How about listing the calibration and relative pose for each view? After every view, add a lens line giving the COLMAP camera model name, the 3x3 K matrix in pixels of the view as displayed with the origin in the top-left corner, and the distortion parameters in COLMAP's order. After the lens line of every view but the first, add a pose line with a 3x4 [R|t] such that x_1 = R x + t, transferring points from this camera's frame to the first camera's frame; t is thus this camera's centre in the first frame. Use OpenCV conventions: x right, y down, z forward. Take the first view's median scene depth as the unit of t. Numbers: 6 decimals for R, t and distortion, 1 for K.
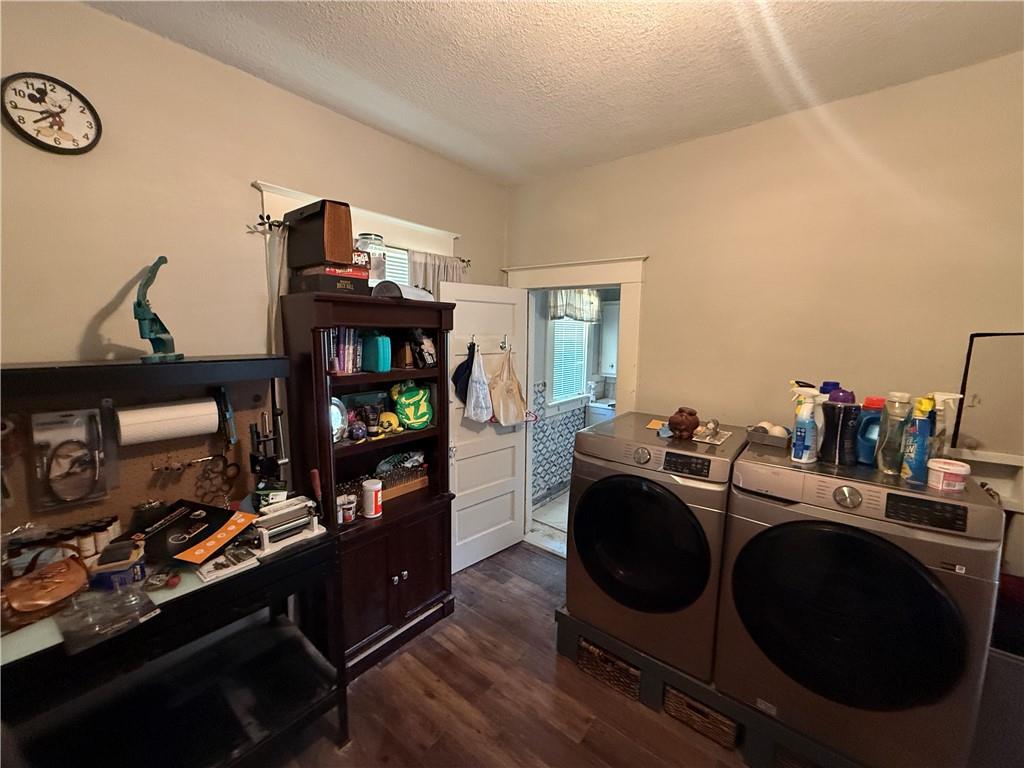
lens RADIAL K [[405.5, 0, 513.9], [0, 405.5, 383.7], [0, 0, 1]] dist [-0.000034, 0.000282]
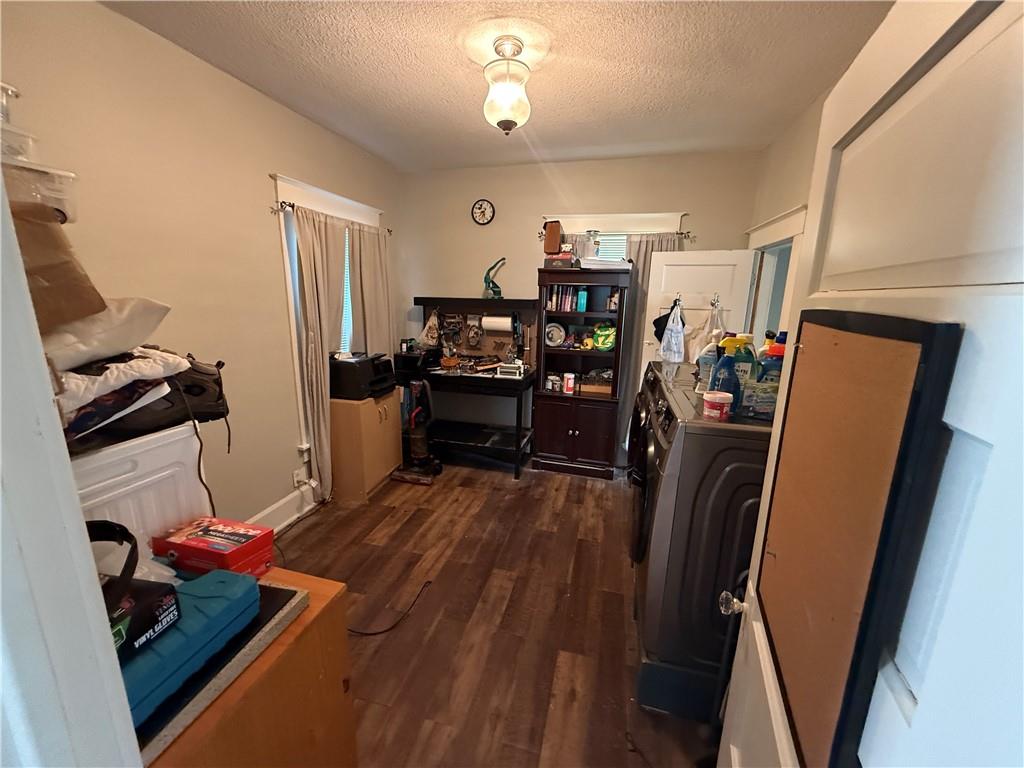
lens RADIAL K [[405.5, 0, 512.1], [0, 405.5, 382.4], [0, 0, 1]] dist [-0.000034, 0.000282]
pose [[0.409574, 0.194402, -0.891323, 1.333102], [-0.136631, 0.979083, 0.150759, 0.051036], [0.901987, 0.060035, 0.427568, 0.012439]]
